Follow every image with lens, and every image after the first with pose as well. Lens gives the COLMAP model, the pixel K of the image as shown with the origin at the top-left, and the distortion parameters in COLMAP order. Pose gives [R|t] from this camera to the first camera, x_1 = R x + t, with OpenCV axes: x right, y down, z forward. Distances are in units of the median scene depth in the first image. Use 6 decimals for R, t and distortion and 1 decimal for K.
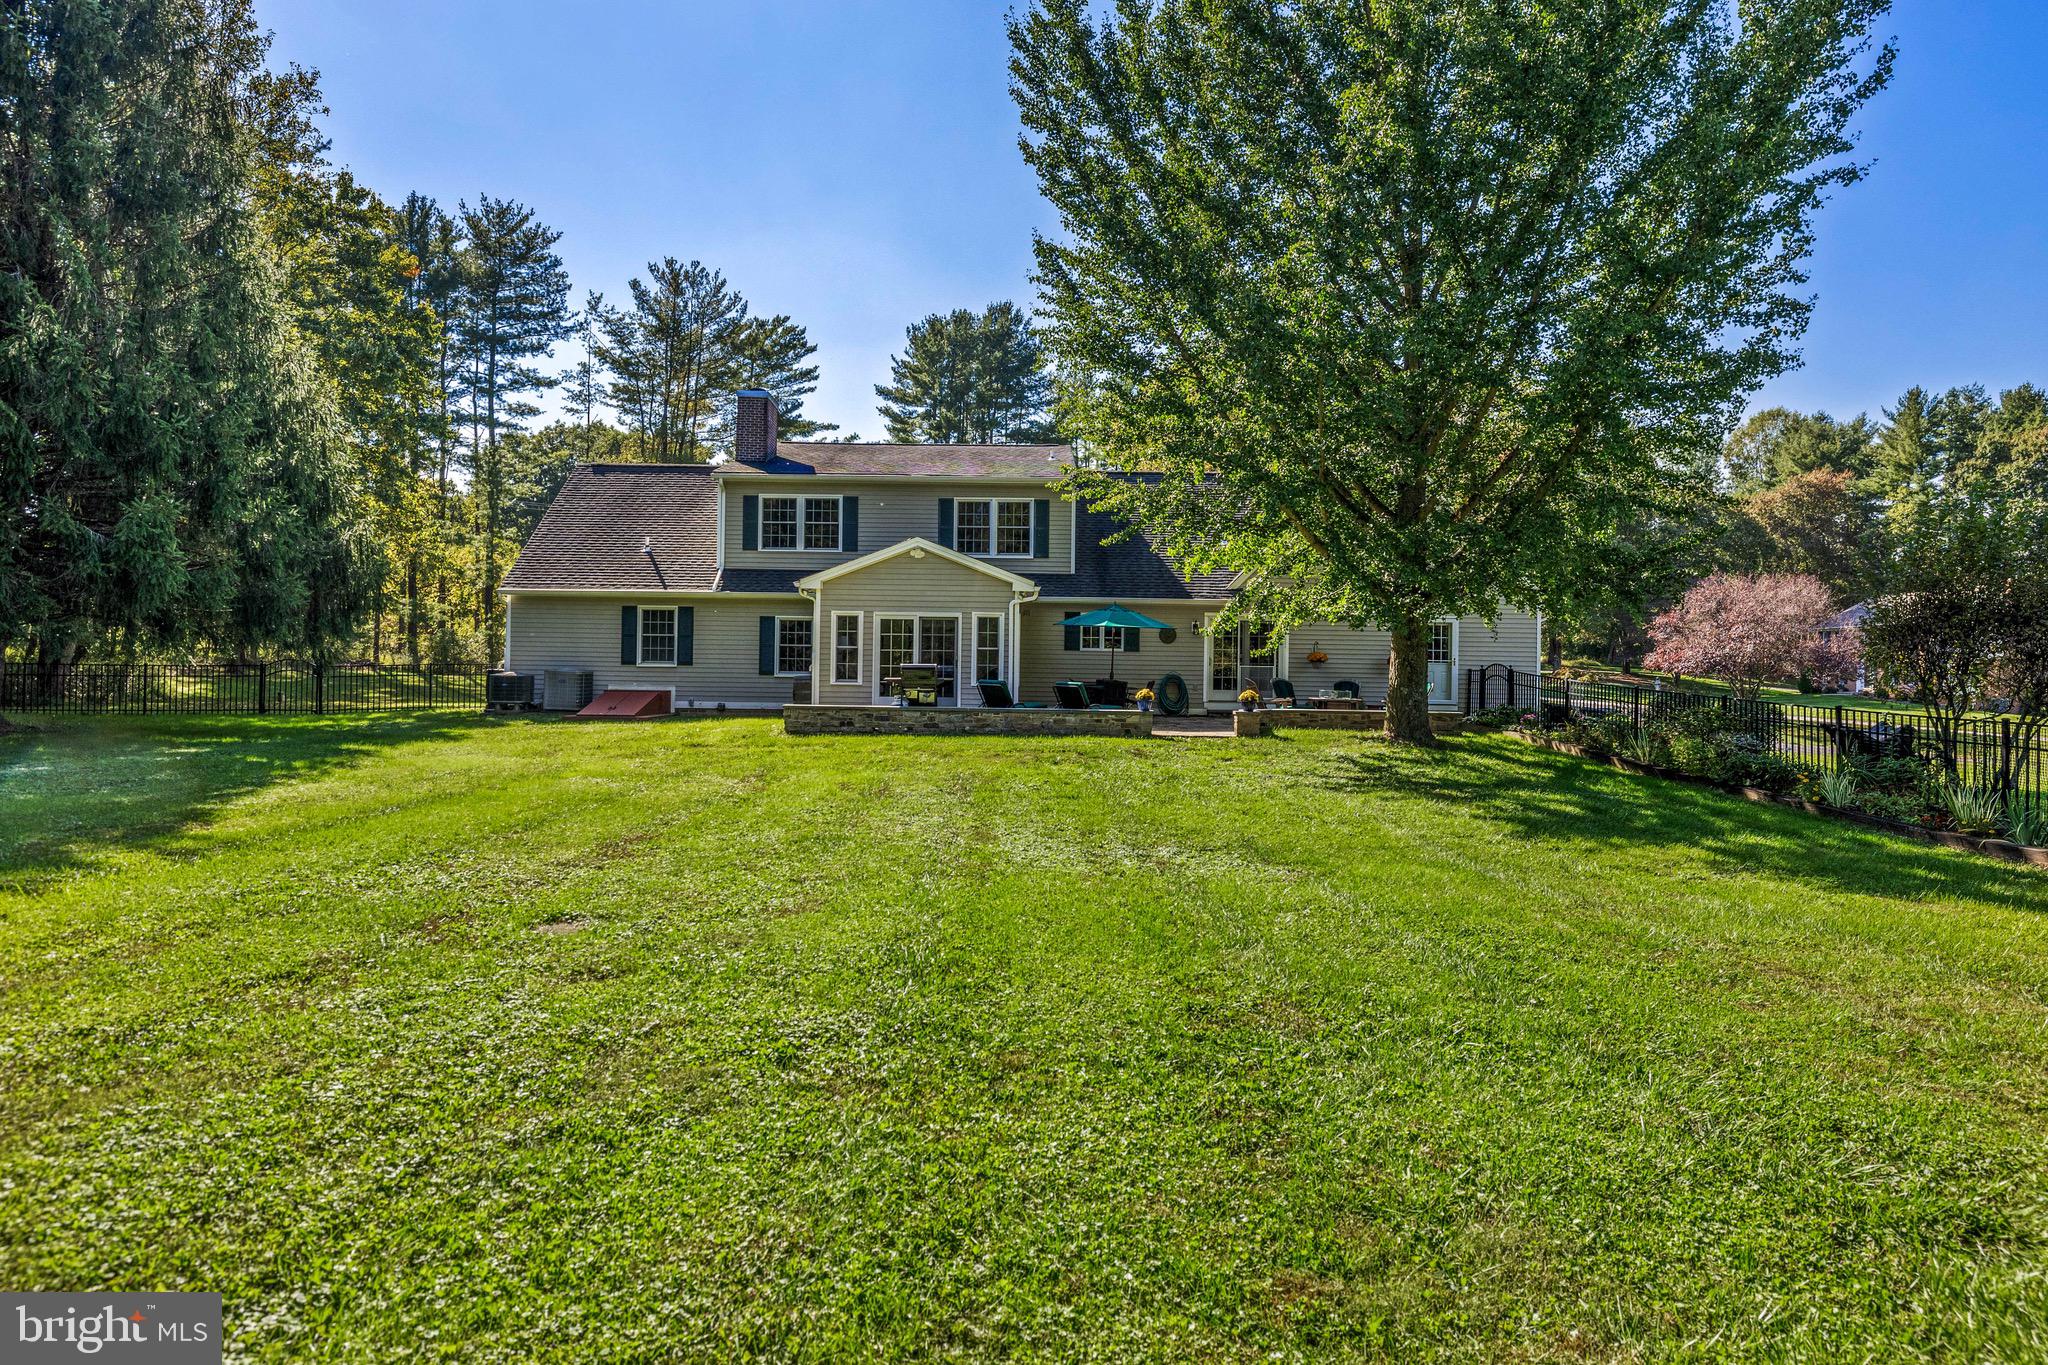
lens RADIAL K [[1112.3, 0, 981.8], [0, 1112.3, 659.0], [0, 0, 1]] dist [0.004900, 0.001625]
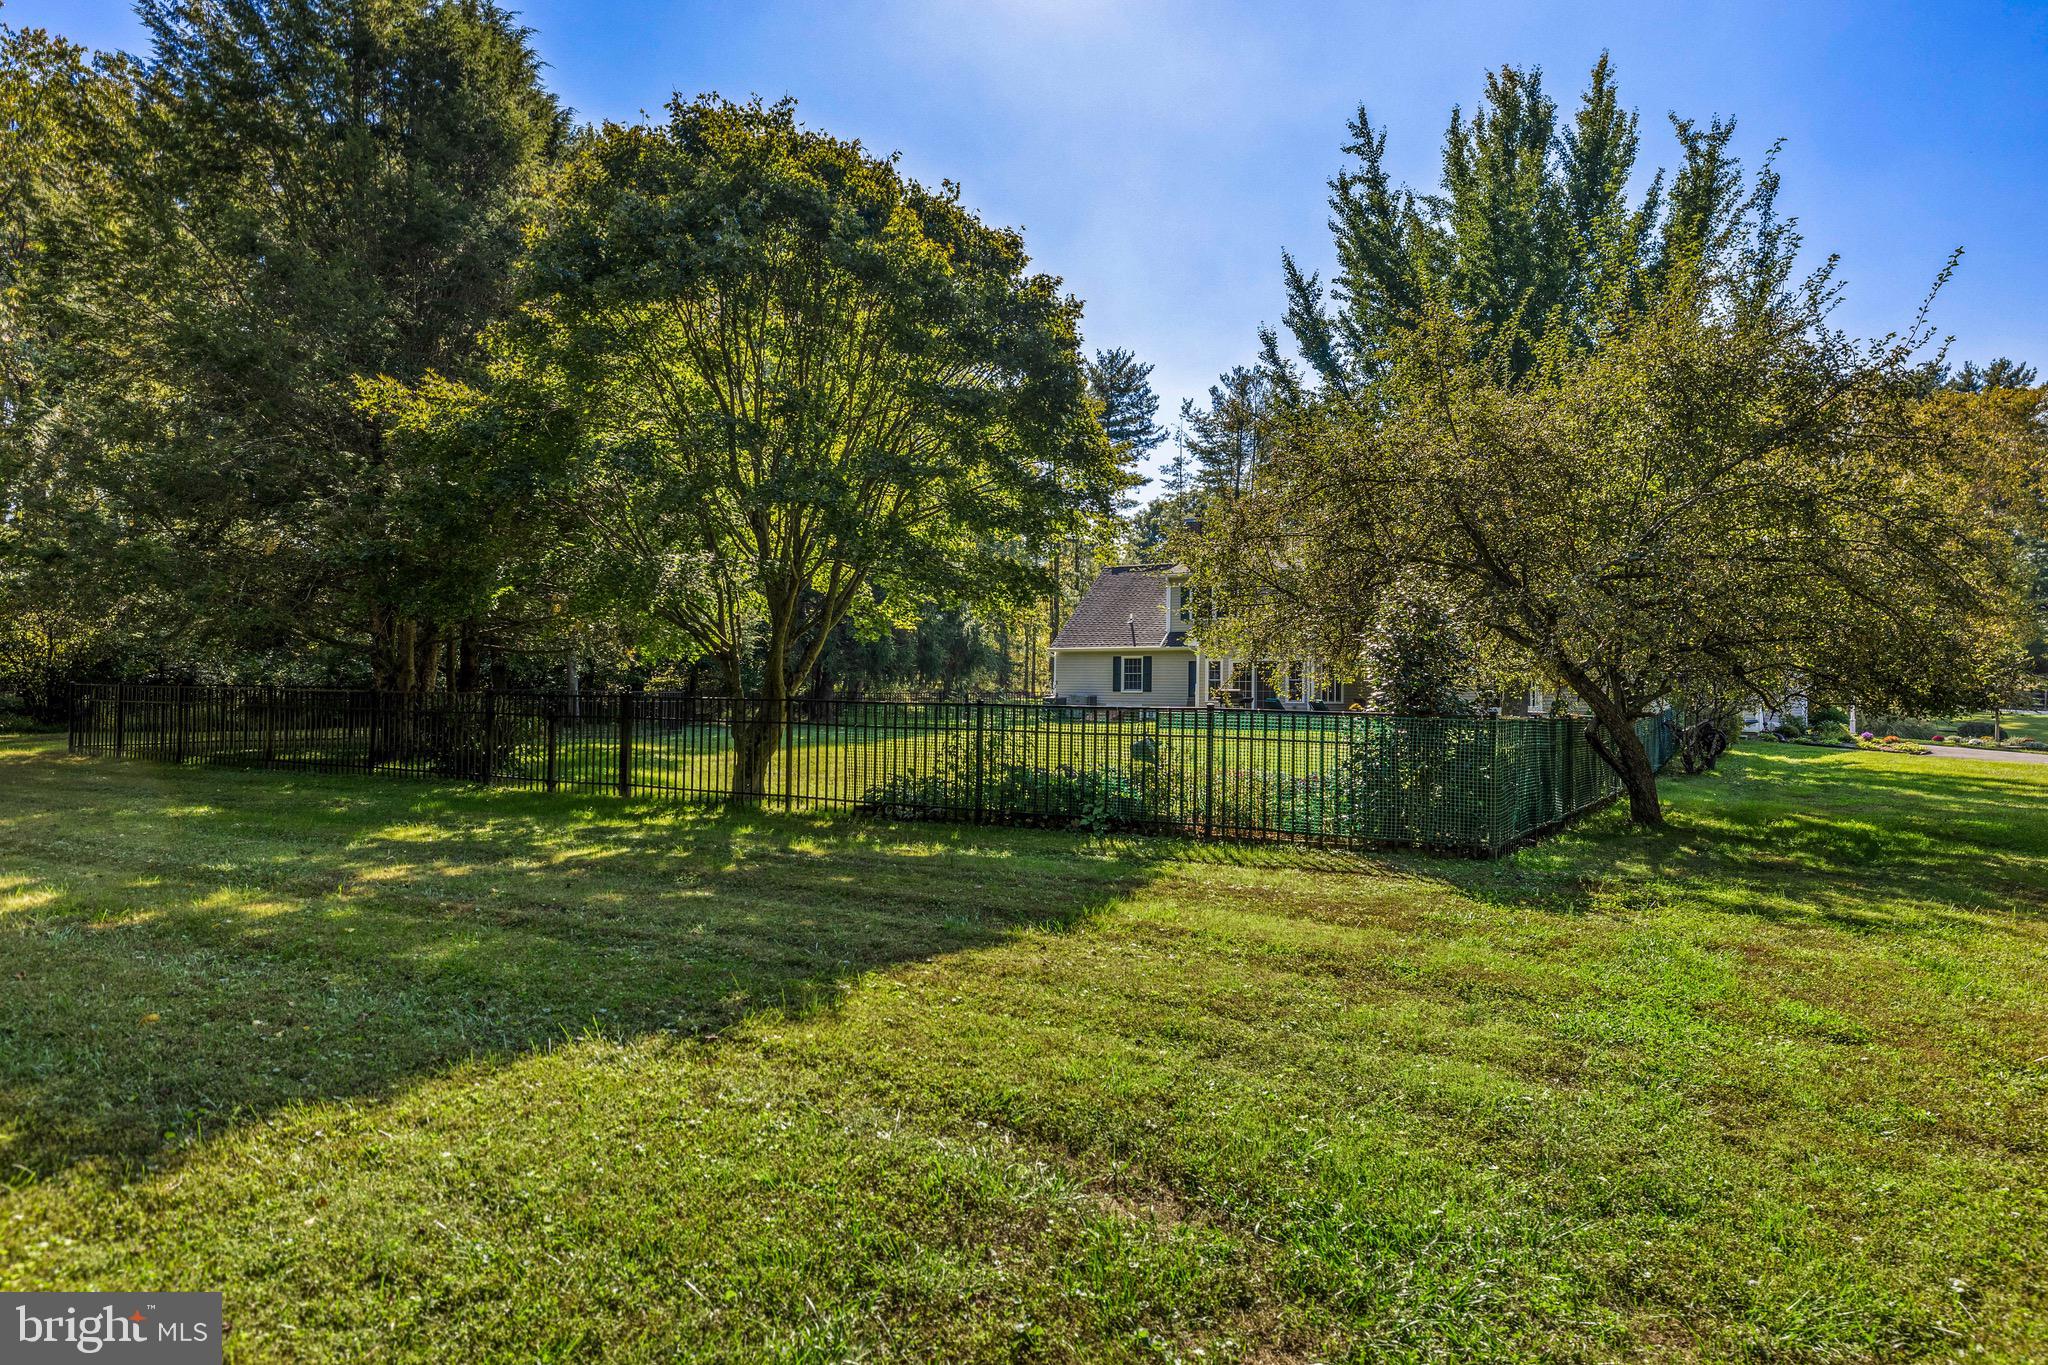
lens RADIAL K [[1112.3, 0, 1022.6], [0, 1112.3, 688.1], [0, 0, 1]] dist [0.004900, 0.001625]
pose [[0.851345, -0.007805, -0.524549, 0.383008], [0.007309, 0.999969, -0.003017, 0.003430], [0.524556, -0.001266, 0.851375, -0.433808]]
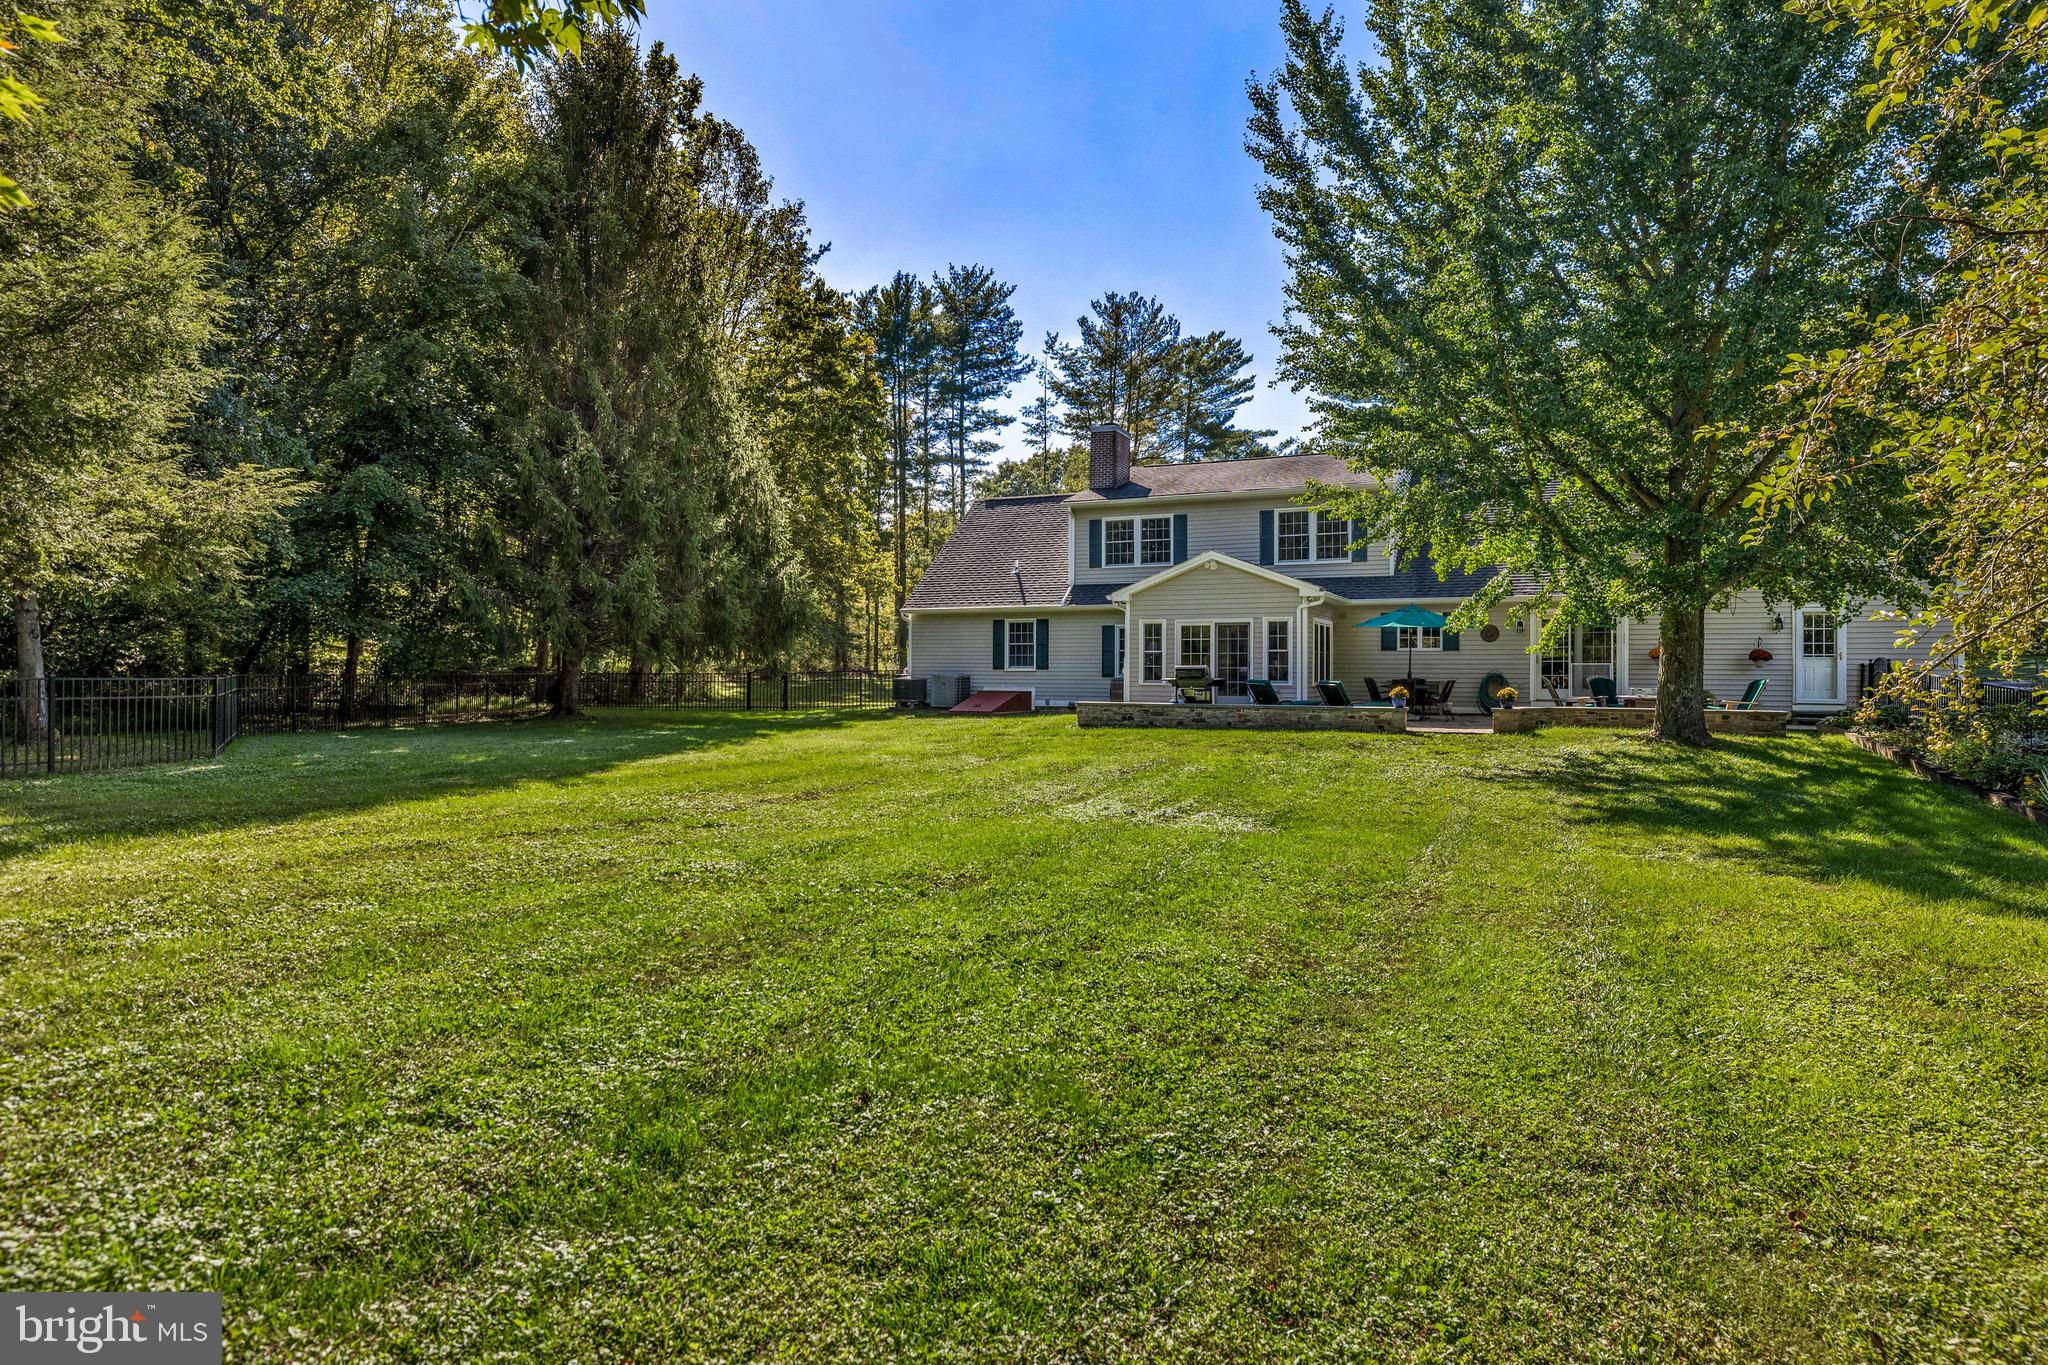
lens RADIAL K [[1112.3, 0, 1007.5], [0, 1112.3, 670.5], [0, 0, 1]] dist [0.004900, 0.001625]
pose [[0.912056, -0.010030, -0.409943, 0.155250], [0.012930, 0.999907, 0.004303, 0.001374], [0.409862, -0.009225, 0.912101, -0.069198]]
